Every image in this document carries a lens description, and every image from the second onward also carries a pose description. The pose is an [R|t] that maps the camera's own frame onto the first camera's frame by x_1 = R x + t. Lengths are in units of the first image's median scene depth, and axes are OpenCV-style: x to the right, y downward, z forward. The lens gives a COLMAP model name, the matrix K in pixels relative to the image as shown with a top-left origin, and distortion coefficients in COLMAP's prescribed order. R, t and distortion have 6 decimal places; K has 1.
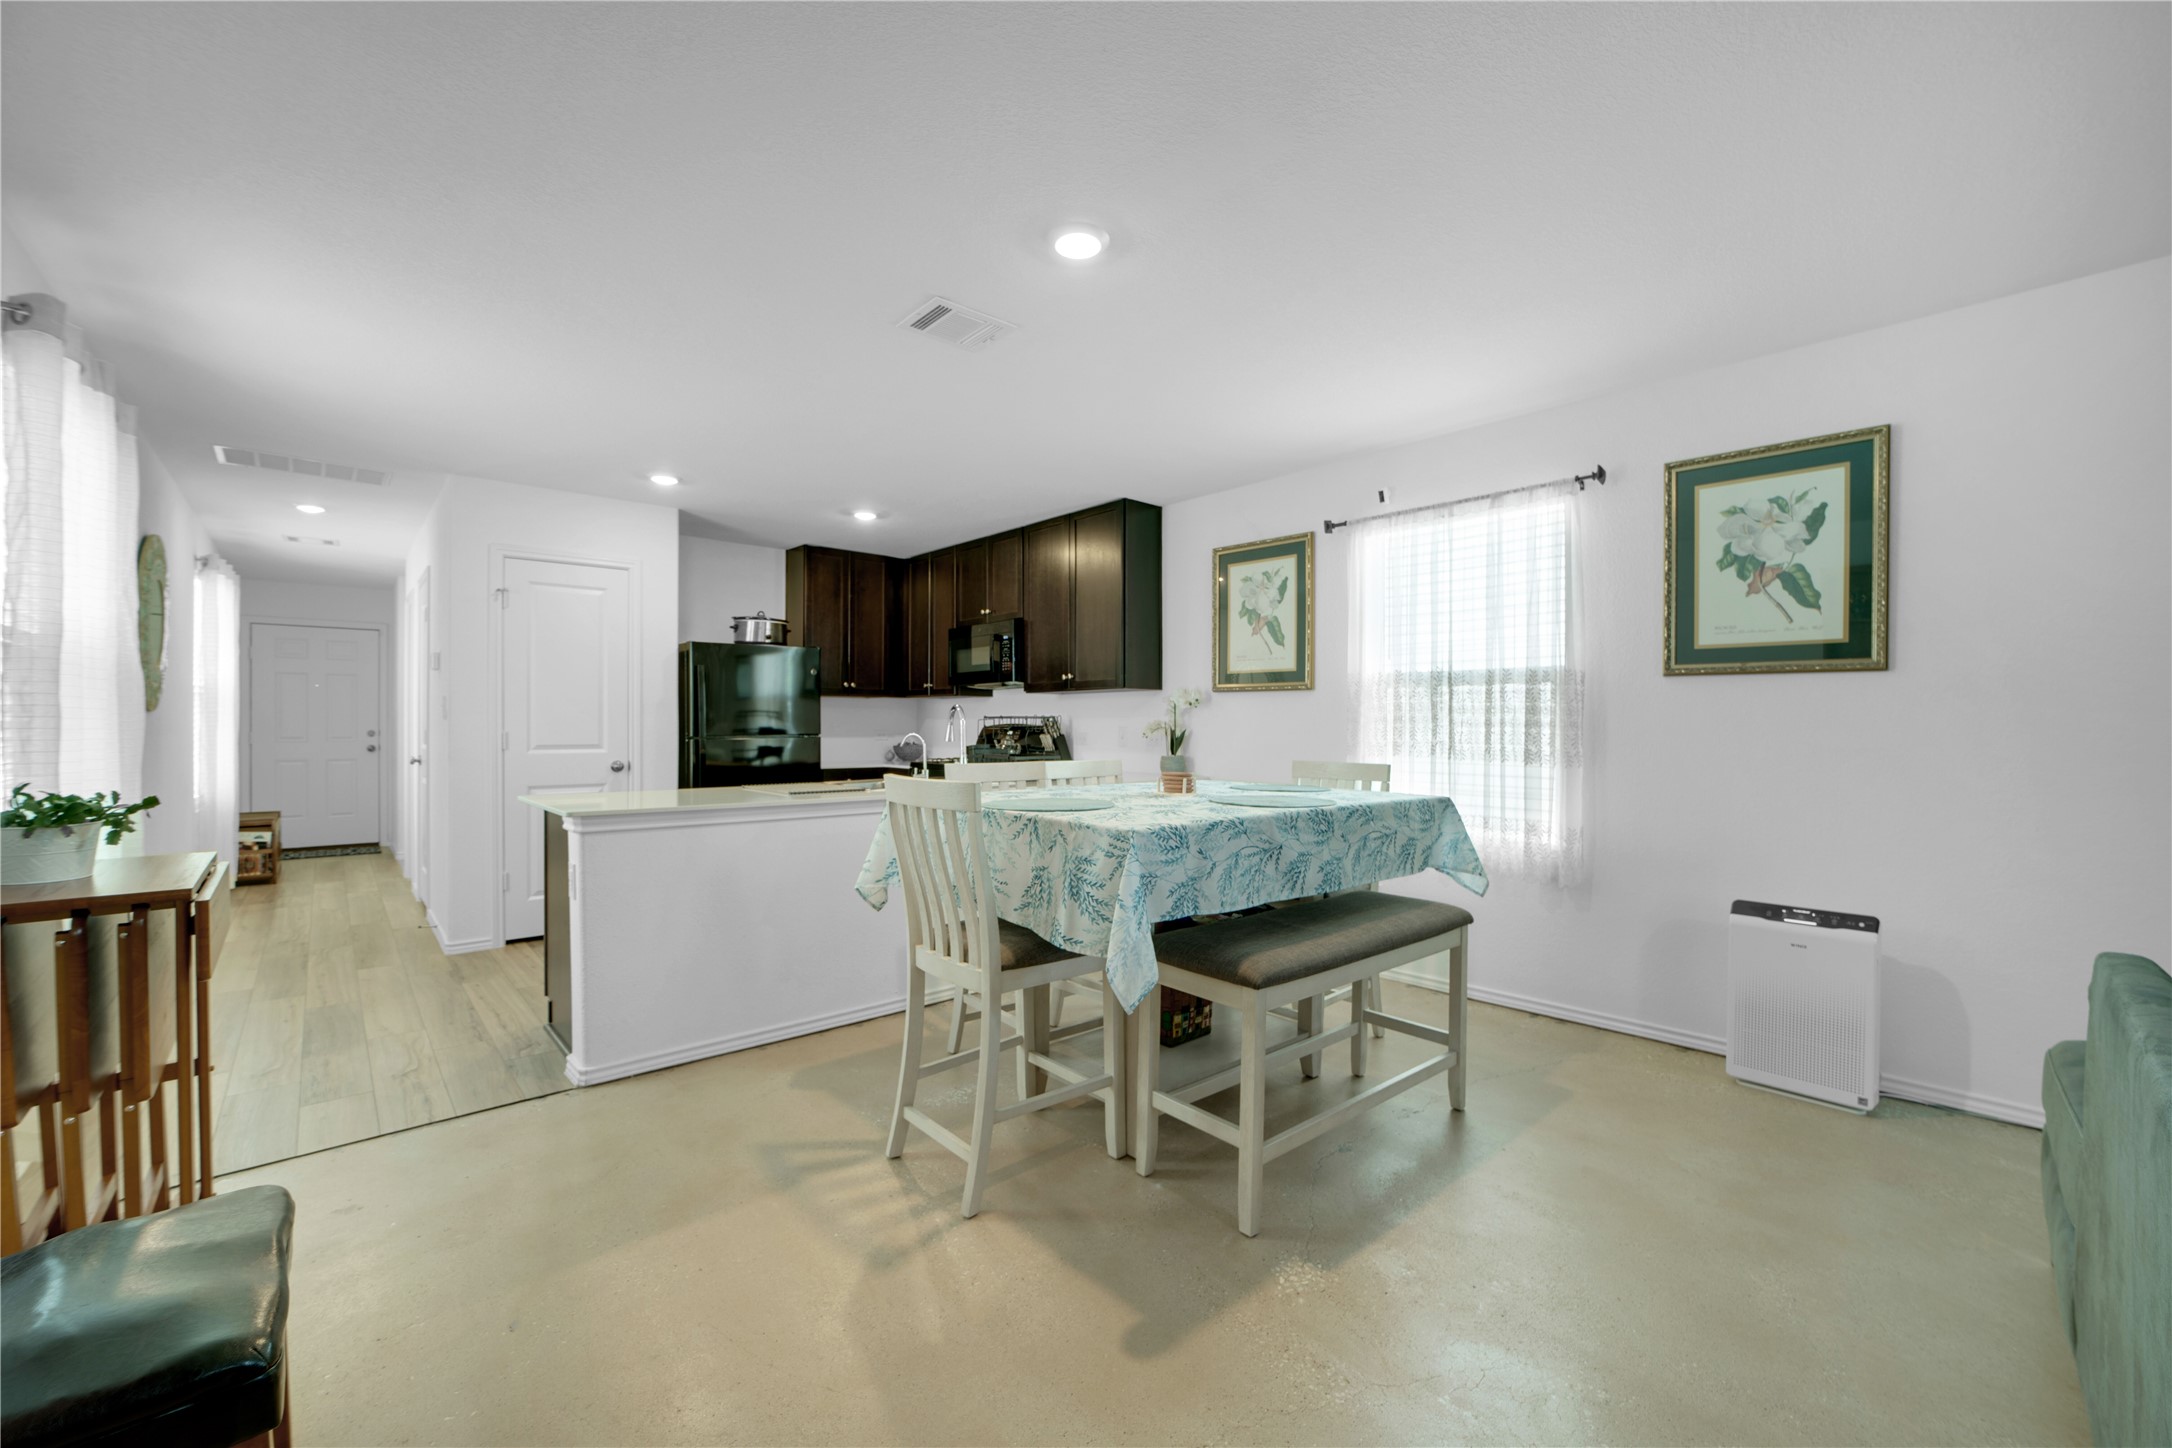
lens RADIAL K [[840.8, 0, 1055.1], [0, 840.8, 731.6], [0, 0, 1]] dist [-0.027722, 0.004189]
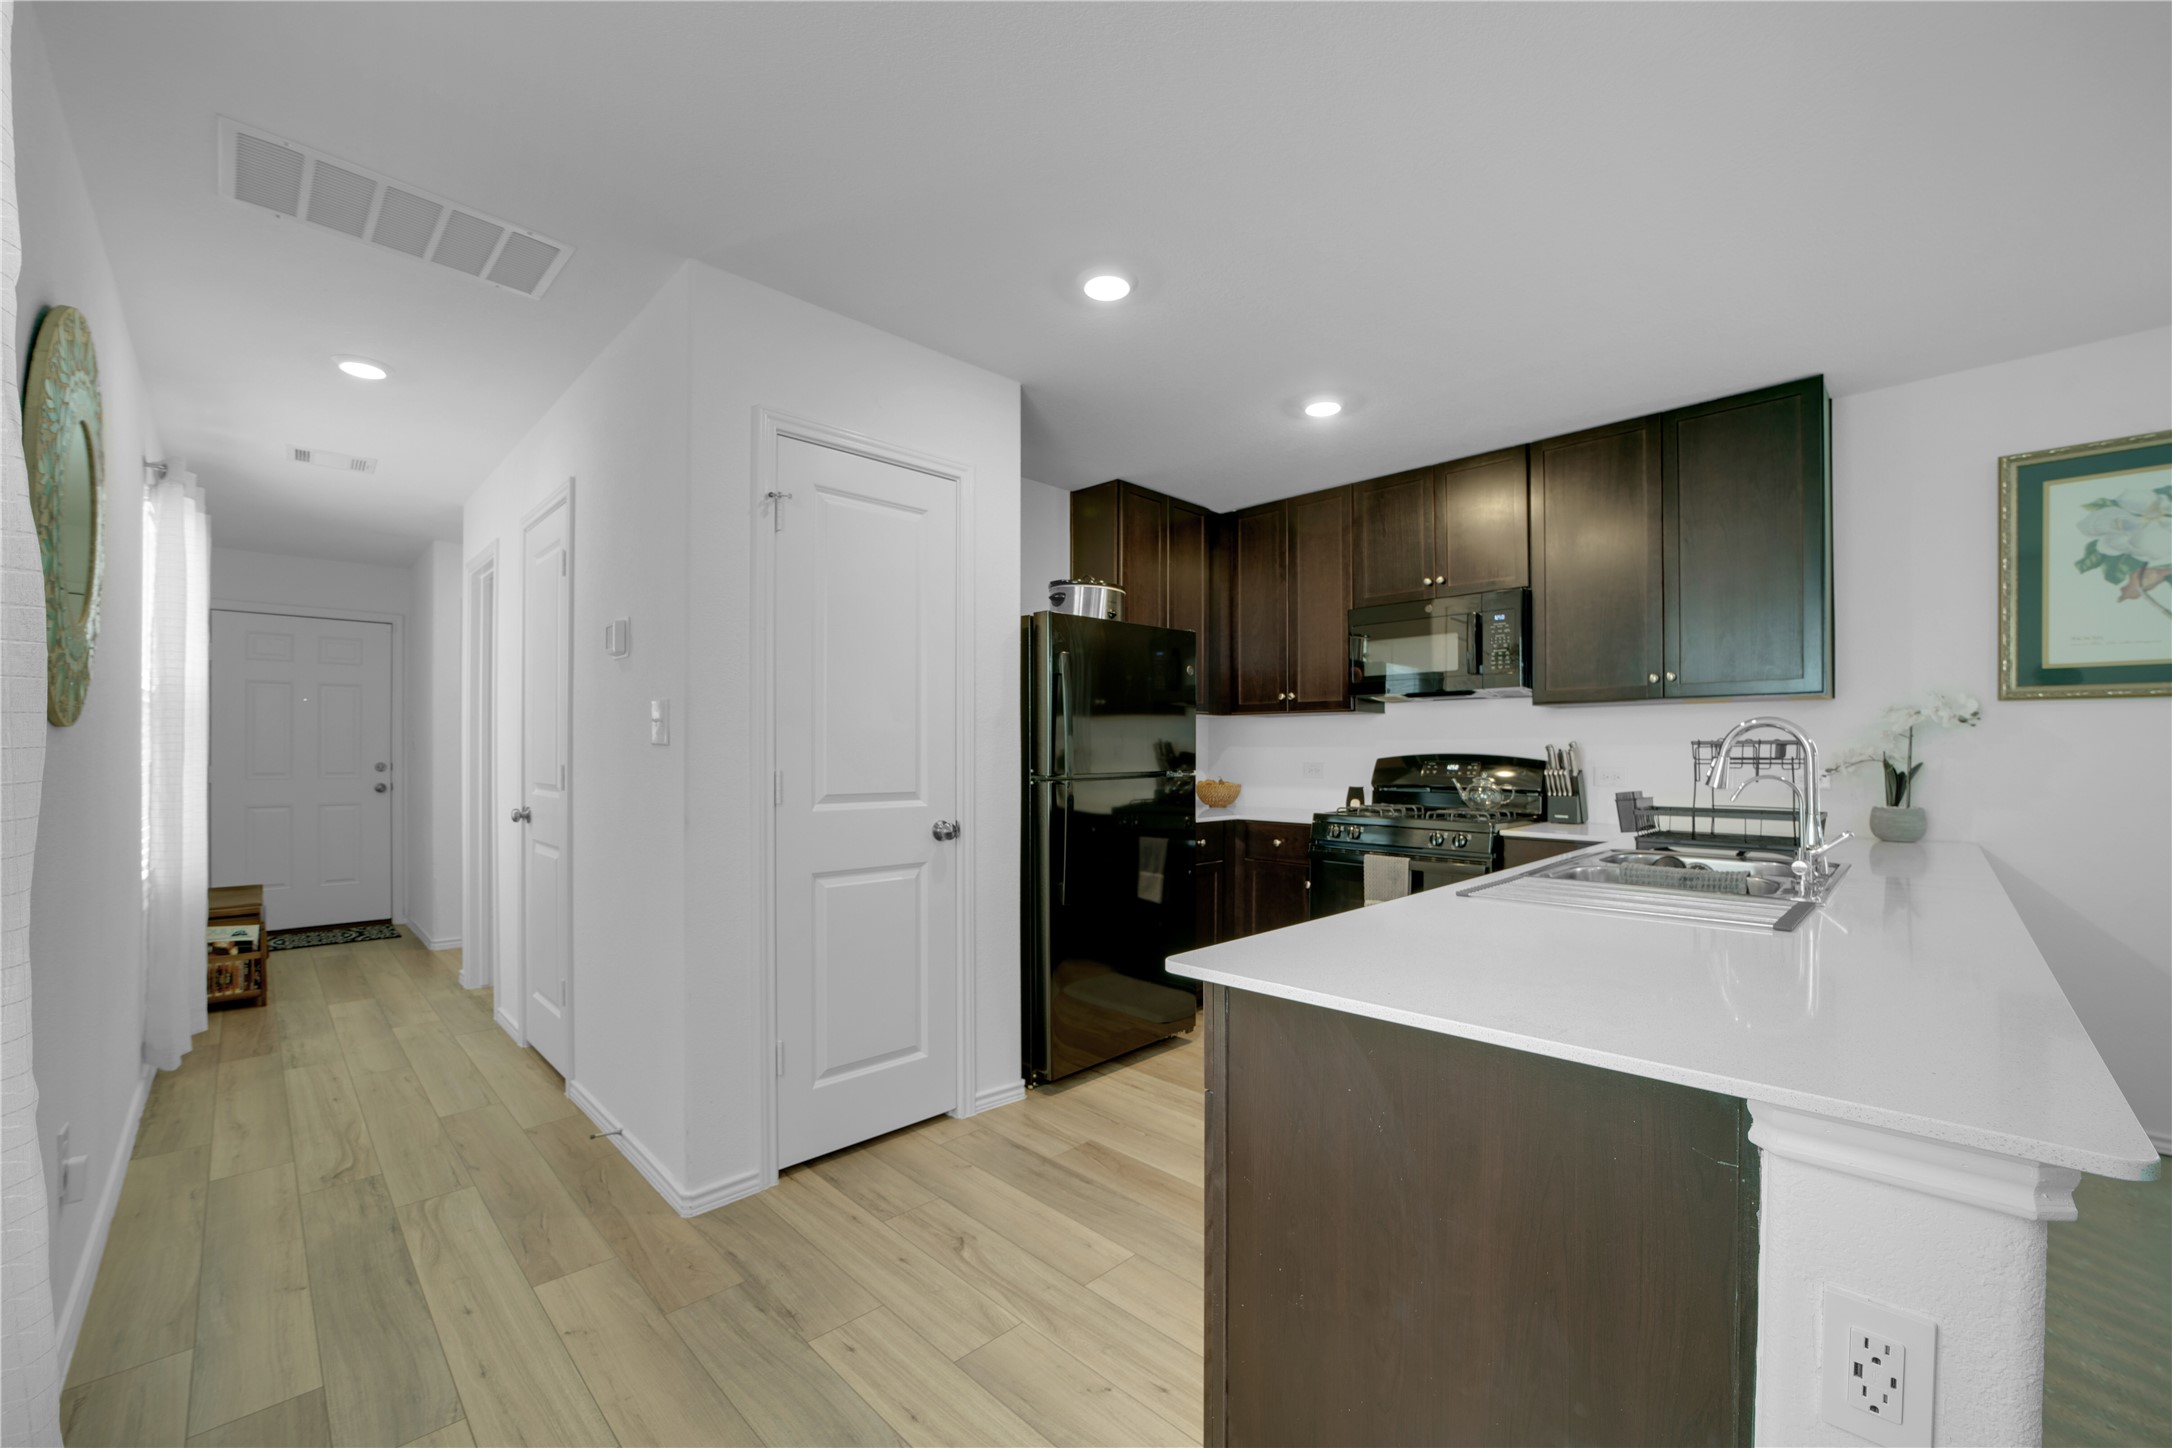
lens RADIAL K [[840.8, 0, 1045.9], [0, 840.8, 760.6], [0, 0, 1]] dist [-0.027722, 0.004189]
pose [[0.999178, 0.001925, 0.040503, -0.381529], [-0.001652, 0.999976, -0.006763, -0.000301], [-0.040515, 0.006690, 0.999157, 0.349627]]
